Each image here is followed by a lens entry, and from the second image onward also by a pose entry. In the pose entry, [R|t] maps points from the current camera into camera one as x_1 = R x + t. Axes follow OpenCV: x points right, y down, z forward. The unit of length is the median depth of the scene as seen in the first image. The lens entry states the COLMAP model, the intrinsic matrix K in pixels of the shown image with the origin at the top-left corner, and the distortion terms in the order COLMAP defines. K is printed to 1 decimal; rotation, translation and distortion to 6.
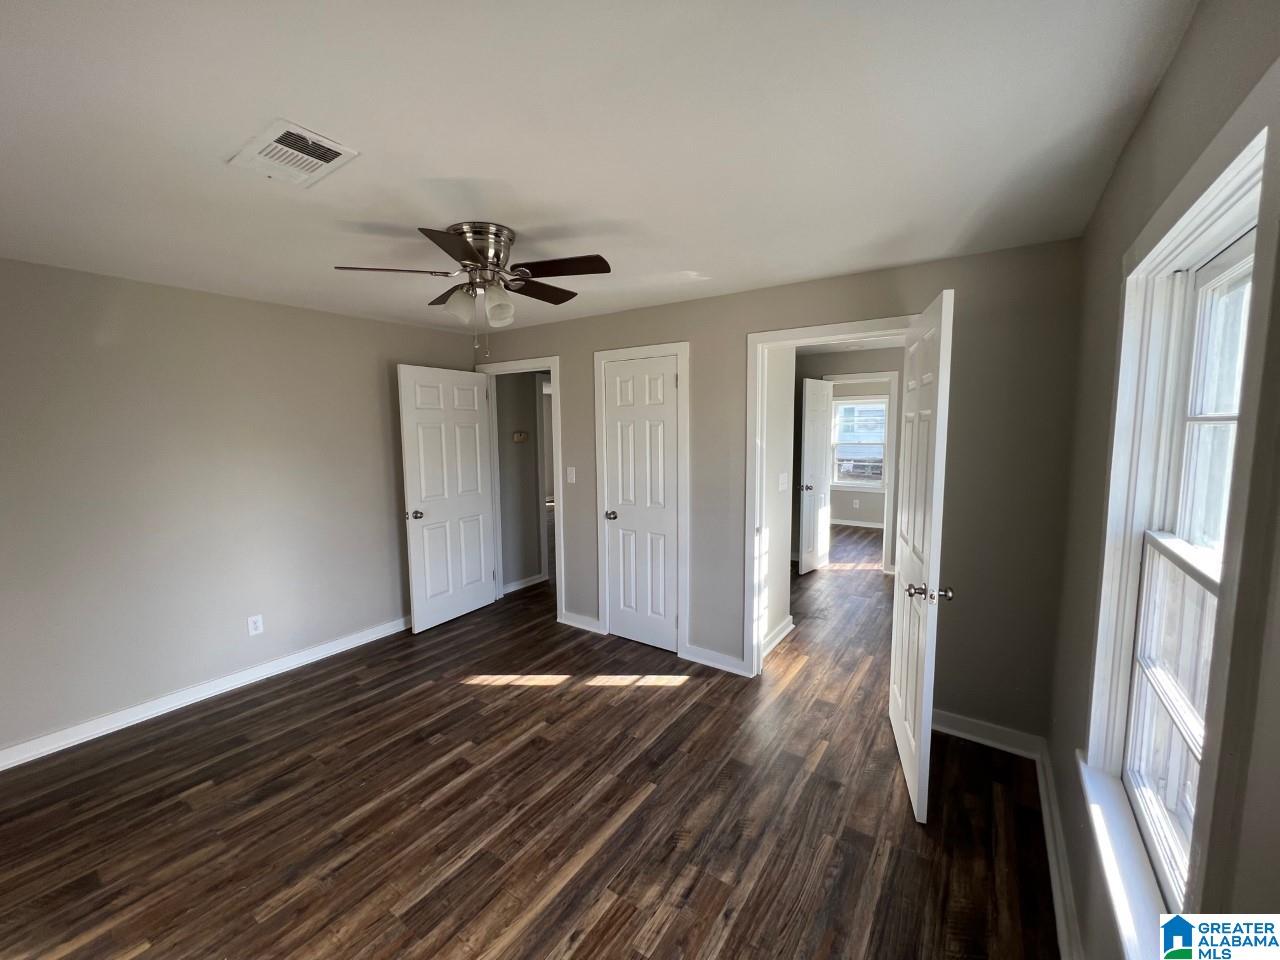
lens RADIAL K [[515.6, 0, 640.0], [0, 515.6, 480.0], [0, 0, 1]] dist [-0.002478, -0.000084]
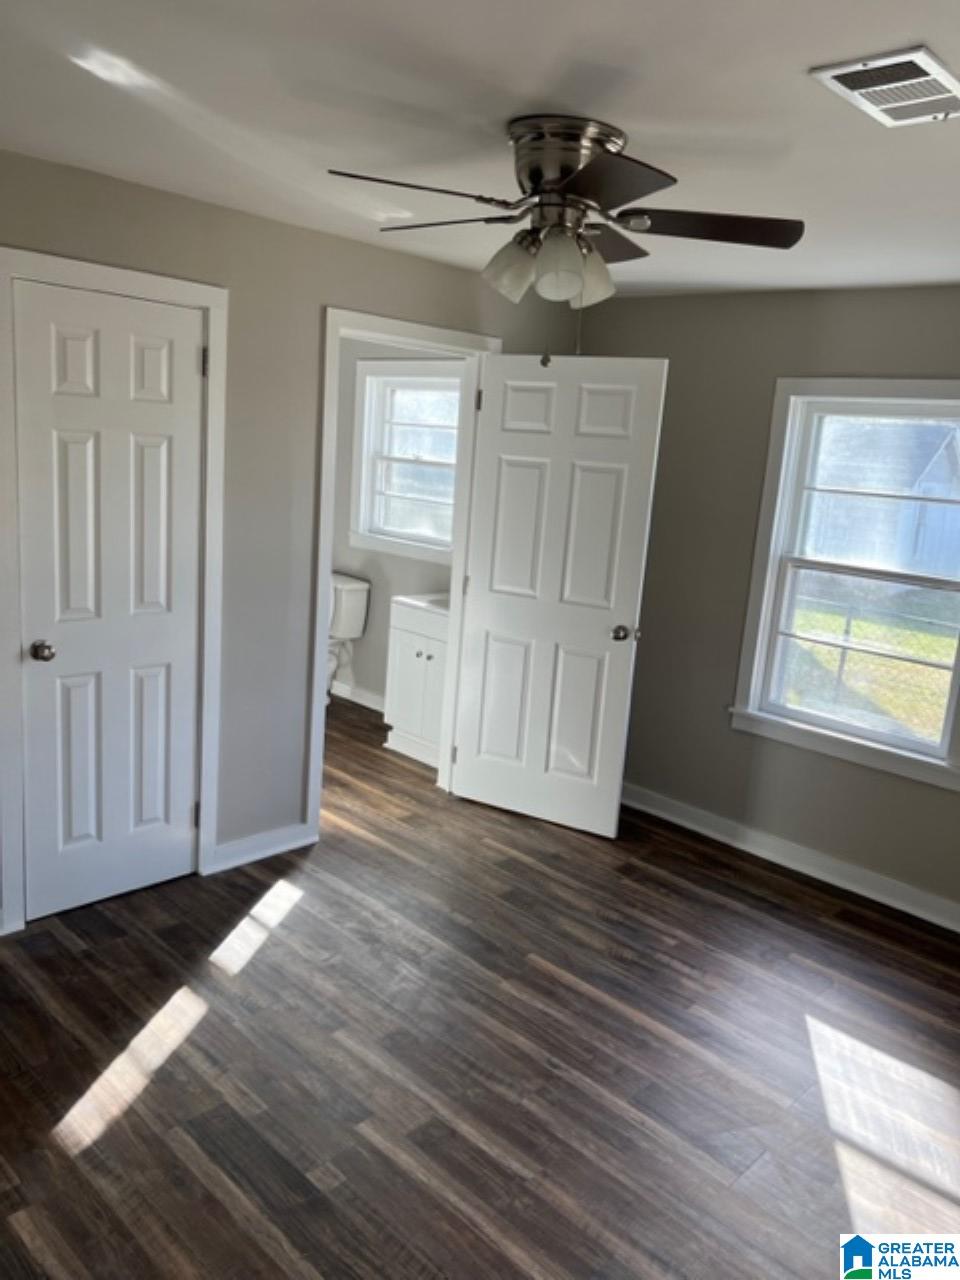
lens RADIAL K [[964.9, 0, 480.0], [0, 964.9, 640.0], [0, 0, 1]] dist [0.048903, -0.057569]
pose [[0.165760, -0.189004, 0.967885, -1.110330], [0.029777, 0.981974, 0.186656, -0.117415], [-0.985717, -0.002120, 0.168400, 0.719496]]
